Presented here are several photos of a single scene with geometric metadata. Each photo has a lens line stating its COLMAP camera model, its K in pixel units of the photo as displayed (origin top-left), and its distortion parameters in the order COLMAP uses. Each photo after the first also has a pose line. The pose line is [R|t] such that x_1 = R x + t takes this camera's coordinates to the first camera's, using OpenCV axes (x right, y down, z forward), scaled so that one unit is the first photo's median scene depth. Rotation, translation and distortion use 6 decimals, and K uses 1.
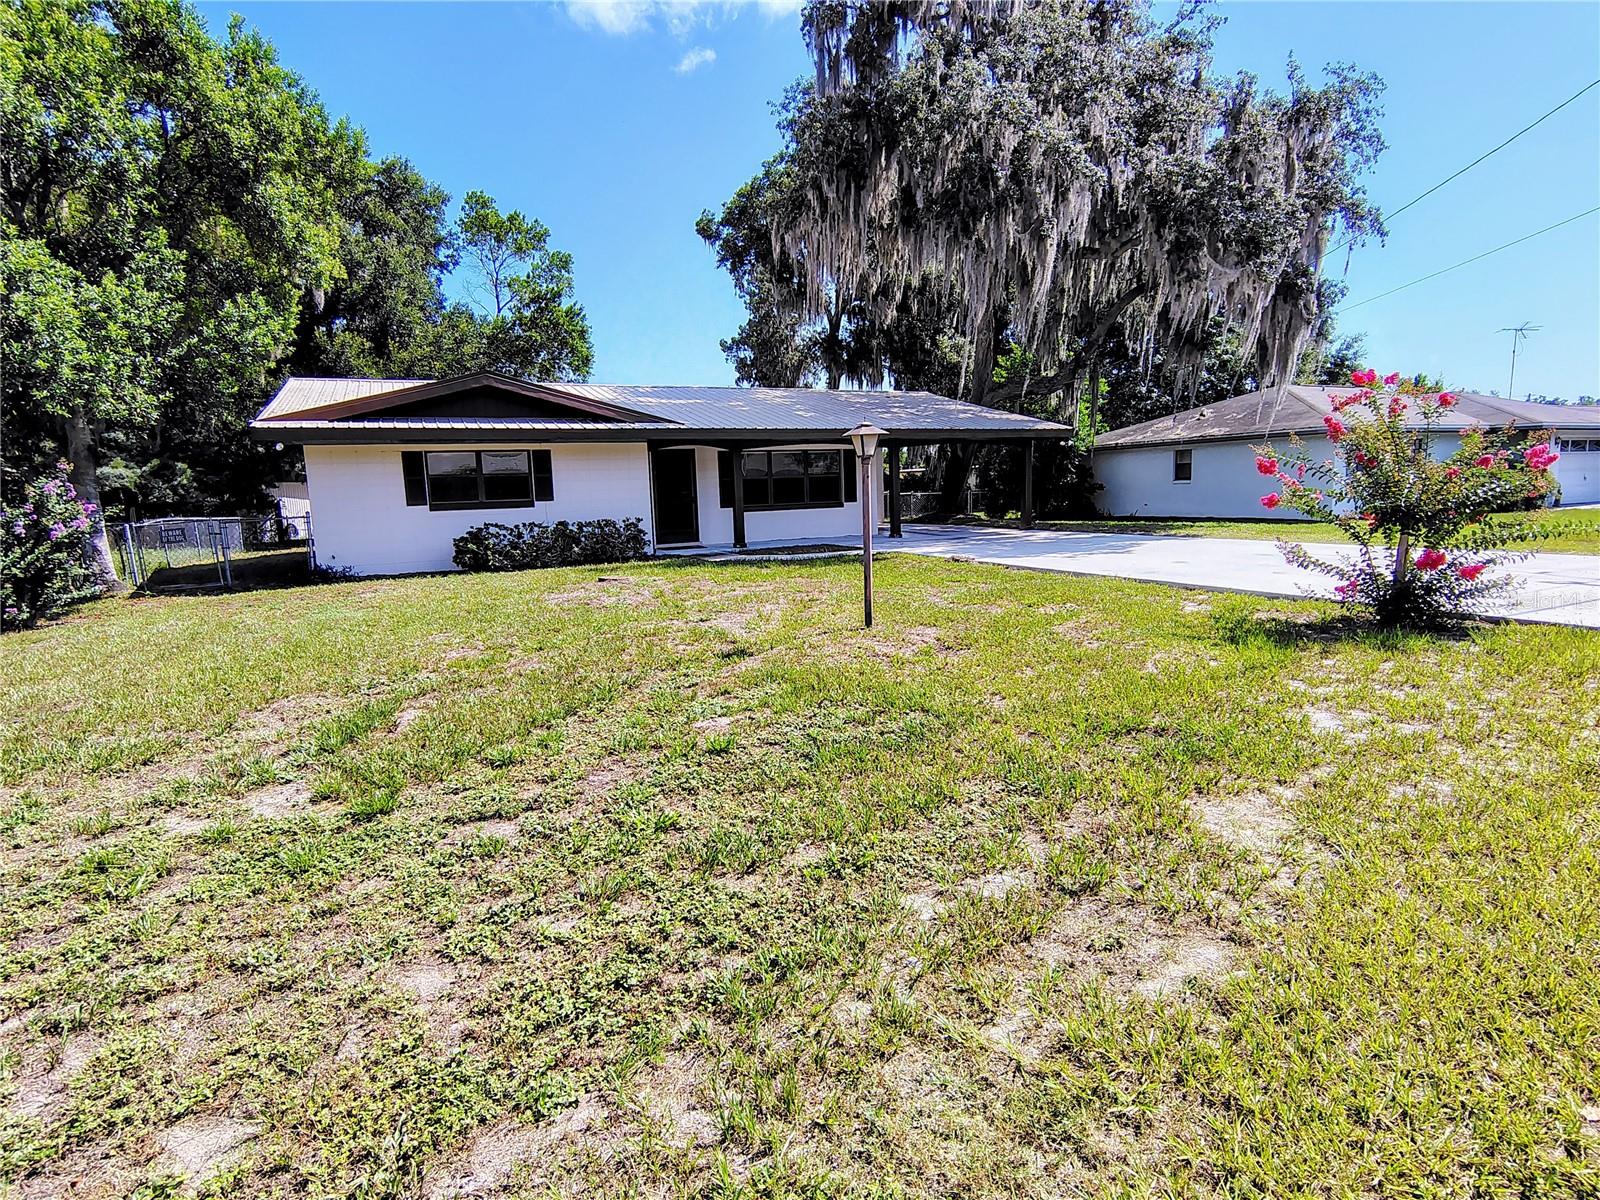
lens RADIAL K [[853.8, 0, 794.2], [0, 853.8, 599.4], [0, 0, 1]] dist [-0.004238, 0.000357]
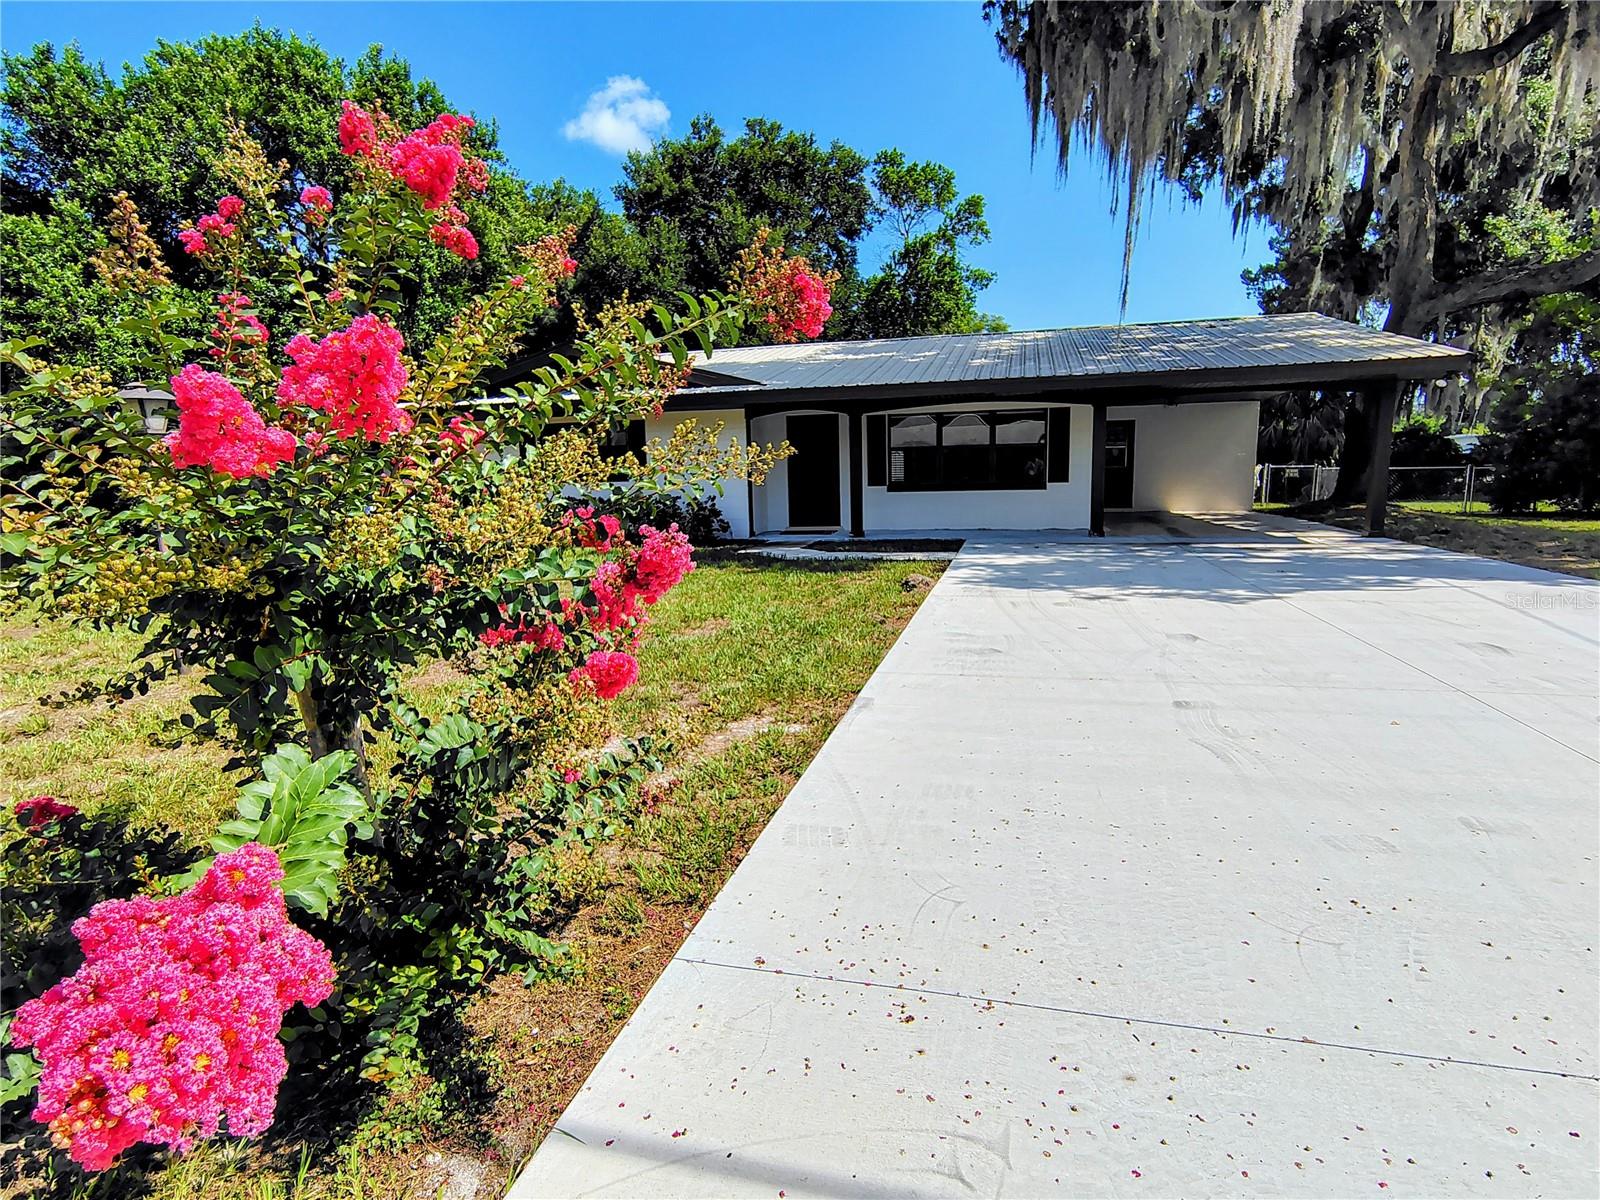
lens RADIAL K [[836.5, 0, 792.8], [0, 836.5, 600.7], [0, 0, 1]] dist [0.011997, -0.000006]
pose [[0.757423, 0.117685, -0.642231, 0.282818], [-0.088502, 0.993049, 0.077594, -0.040393], [0.646899, -0.001932, 0.762573, 0.254406]]
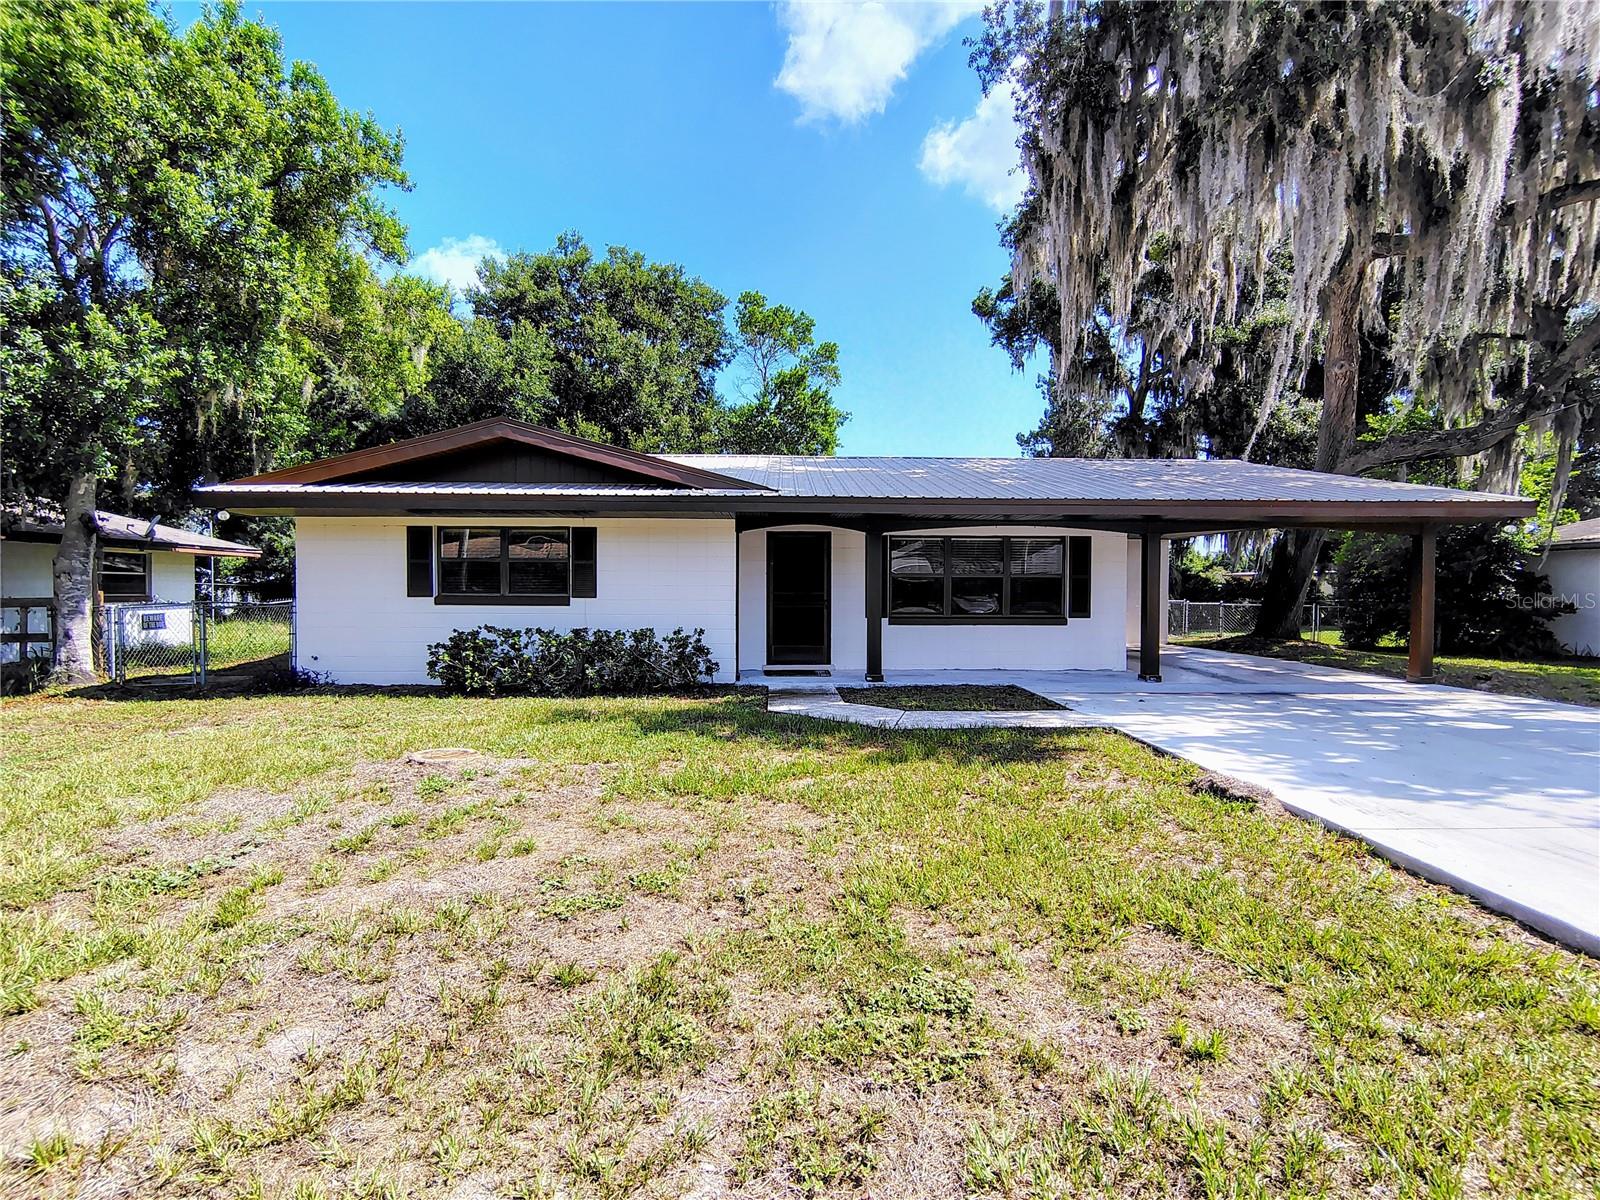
lens RADIAL K [[745.8, 0, 797.0], [0, 745.8, 600.1], [0, 0, 1]] dist [-0.000091, 0.000103]
pose [[0.911973, 0.044858, -0.407790, 0.079654], [-0.087184, 0.992490, -0.085800, -0.047647], [0.400879, 0.113800, 0.909036, 0.318843]]
